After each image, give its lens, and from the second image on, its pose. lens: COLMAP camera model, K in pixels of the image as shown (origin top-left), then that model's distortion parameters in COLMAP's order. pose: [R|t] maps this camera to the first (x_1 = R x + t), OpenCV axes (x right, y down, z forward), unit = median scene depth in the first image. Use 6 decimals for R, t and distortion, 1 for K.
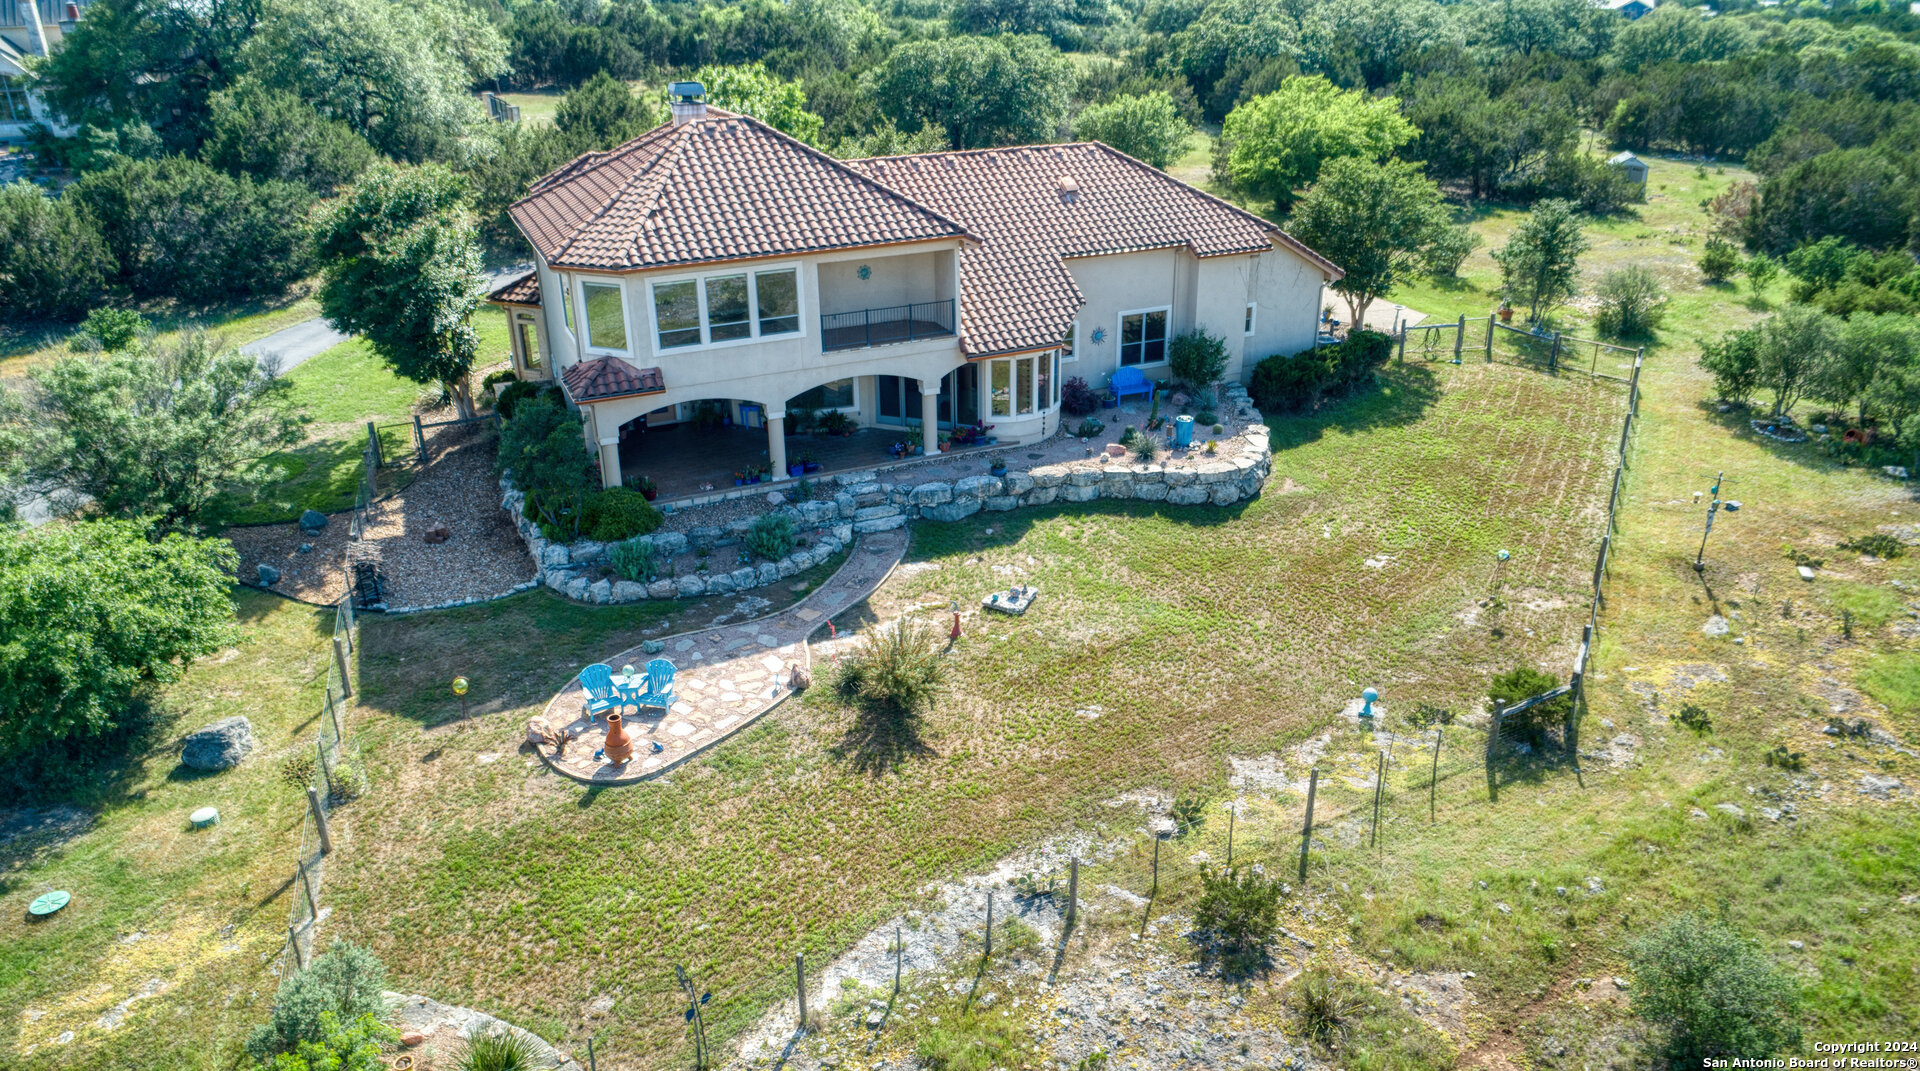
lens RADIAL K [[1299.1, 0, 960.0], [0, 1299.1, 535.5], [0, 0, 1]] dist [0.002461, -0.003469]
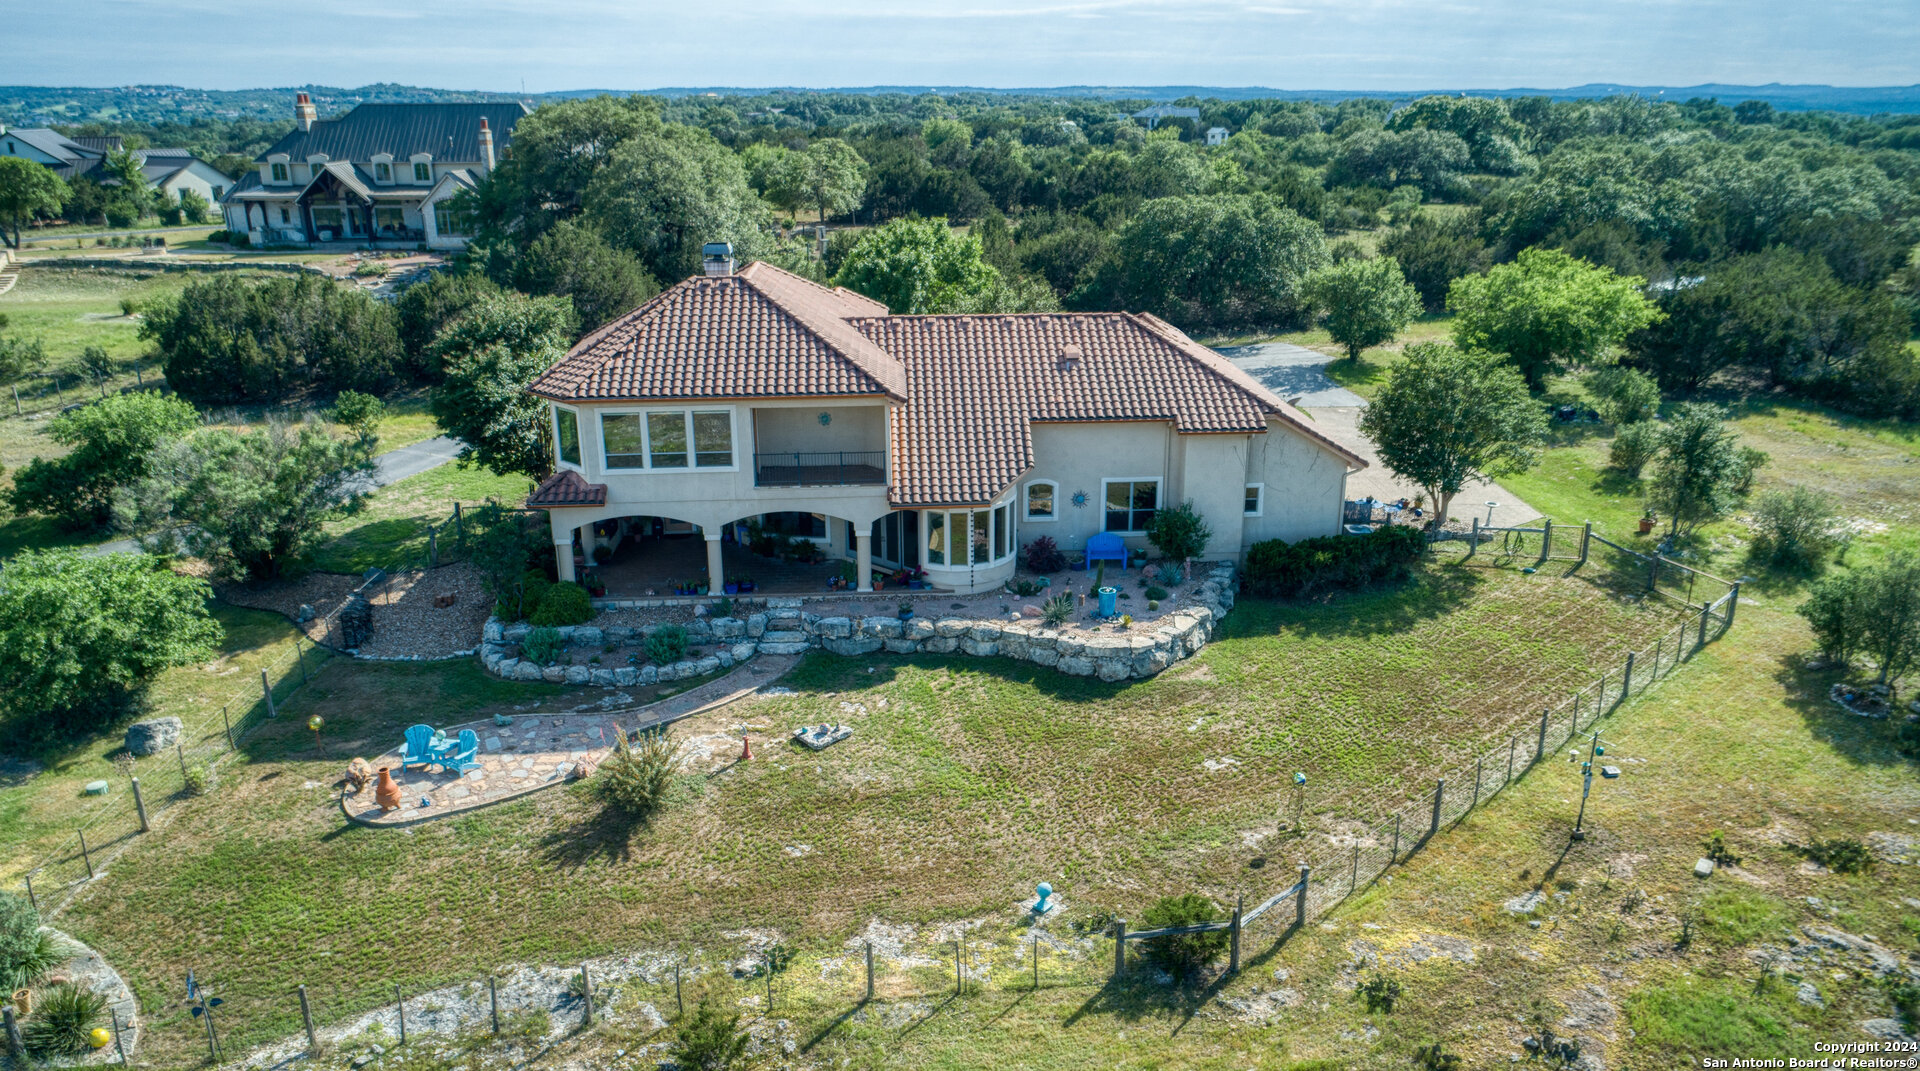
lens RADIAL K [[1299.1, 0, 960.0], [0, 1299.1, 535.5], [0, 0, 1]] dist [0.002461, -0.003469]
pose [[0.933760, 0.120761, -0.336911, 0.430813], [-0.150831, 0.986456, -0.064454, -0.053718], [0.324564, 0.111001, 0.939328, 0.017373]]
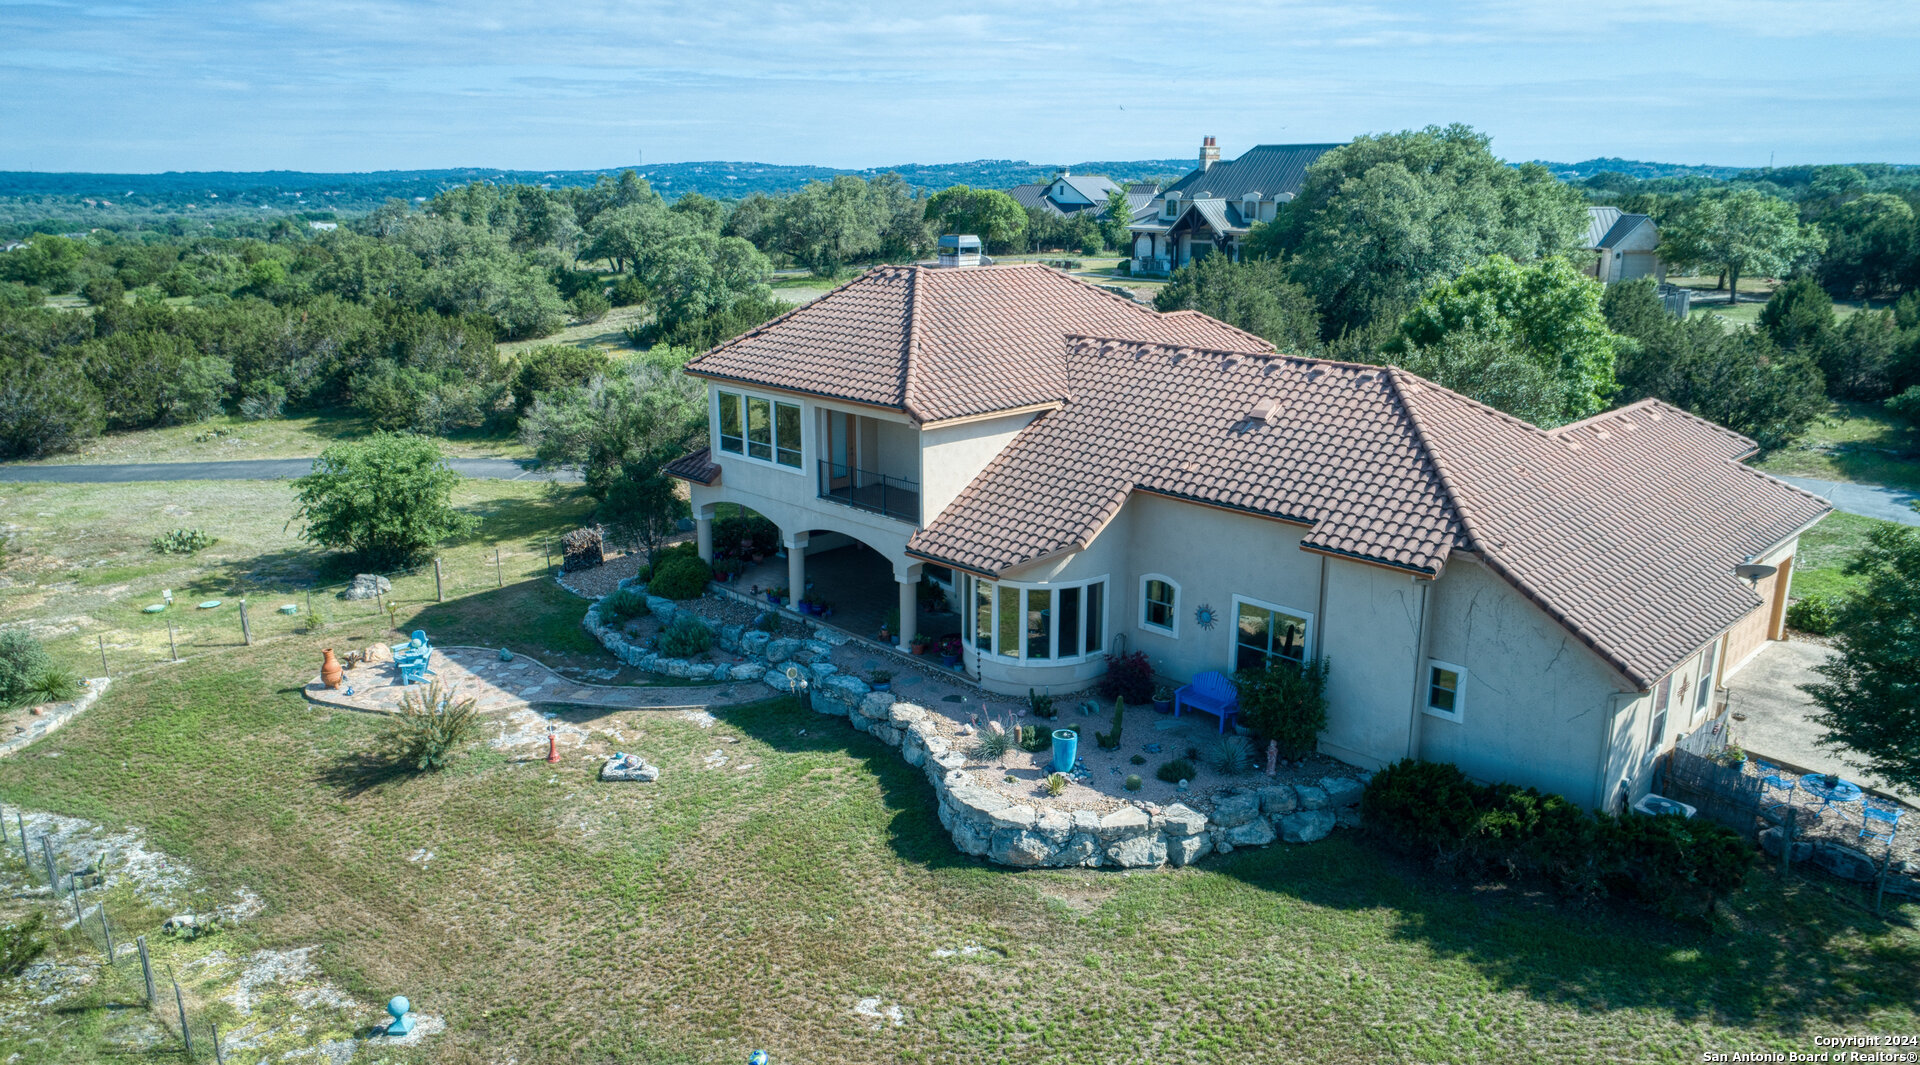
lens RADIAL K [[1306.6, 0, 960.0], [0, 1306.6, 532.5], [0, 0, 1]] dist [0.002473, -0.000030]
pose [[0.345901, 0.255568, -0.902794, 0.808656], [-0.383554, 0.916637, 0.112530, -0.263270], [0.856294, 0.307346, 0.415090, 0.682616]]
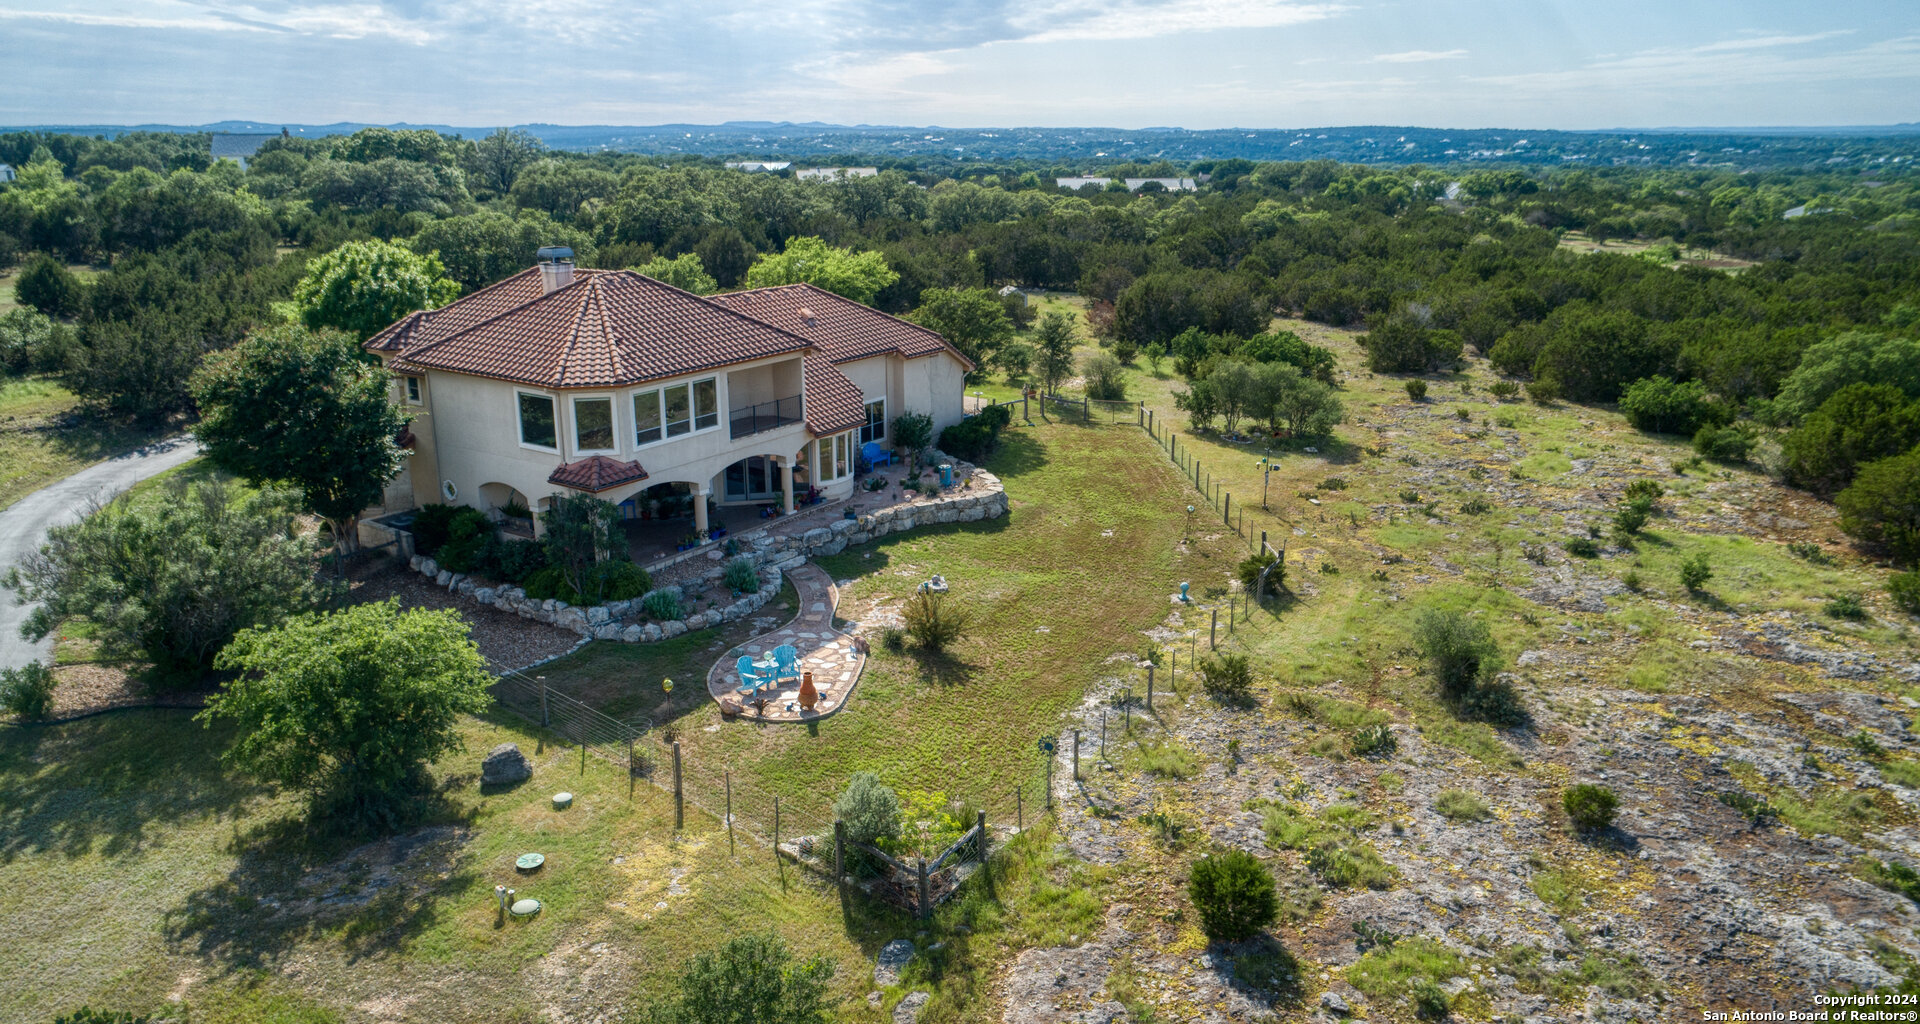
lens RADIAL K [[1324.0, 0, 960.0], [0, 1324.0, 512.0], [0, 0, 1]] dist [-0.001808, -0.001499]
pose [[0.848833, -0.133808, 0.511448, -0.591551], [0.205186, 0.974985, -0.085458, 0.089385], [-0.487219, 0.177481, 0.855055, -0.234896]]
